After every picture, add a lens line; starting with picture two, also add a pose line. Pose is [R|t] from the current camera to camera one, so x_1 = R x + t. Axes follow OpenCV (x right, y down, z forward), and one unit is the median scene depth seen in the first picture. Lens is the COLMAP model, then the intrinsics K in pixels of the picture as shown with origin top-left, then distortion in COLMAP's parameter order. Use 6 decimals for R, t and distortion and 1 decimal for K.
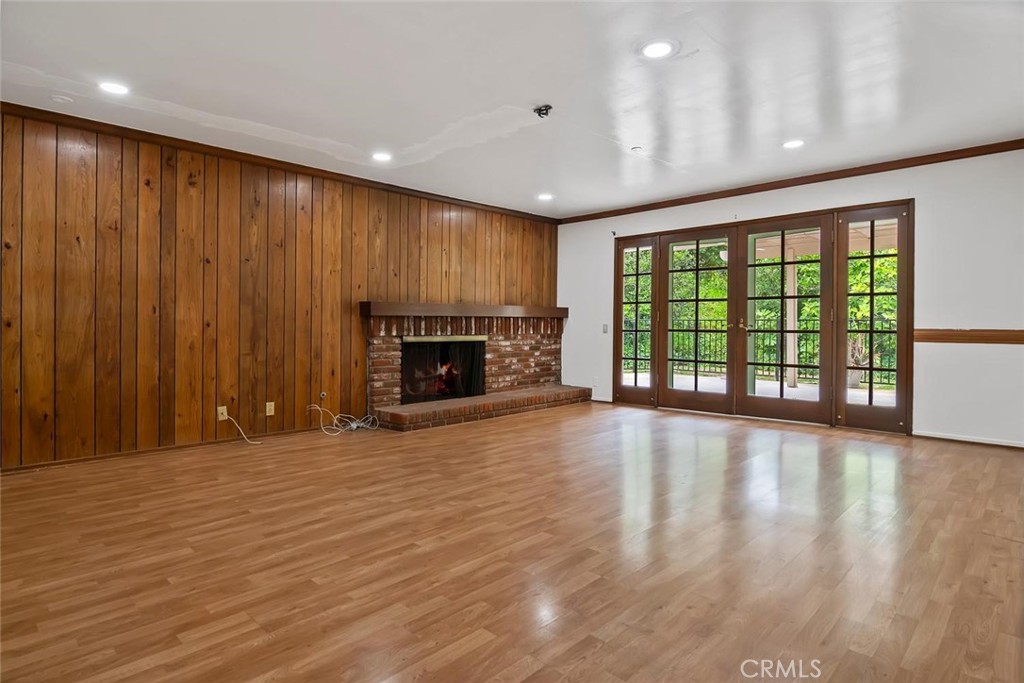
lens RADIAL K [[560.2, 0, 534.9], [0, 560.2, 332.8], [0, 0, 1]] dist [0.000876, -0.000091]
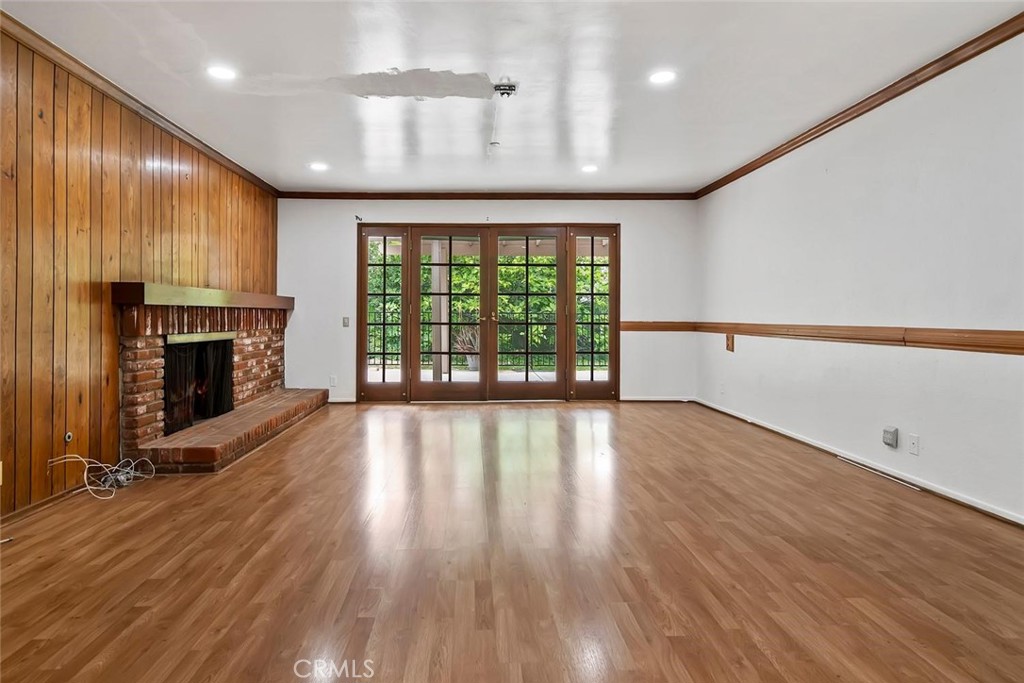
lens RADIAL K [[560.2, 0, 511.6], [0, 560.2, 330.3], [0, 0, 1]] dist [0.000876, -0.000091]
pose [[0.700232, -0.015953, 0.713737, -0.422159], [0.007553, 0.999860, 0.014938, -0.006883], [-0.713875, -0.005070, 0.700255, 0.220947]]
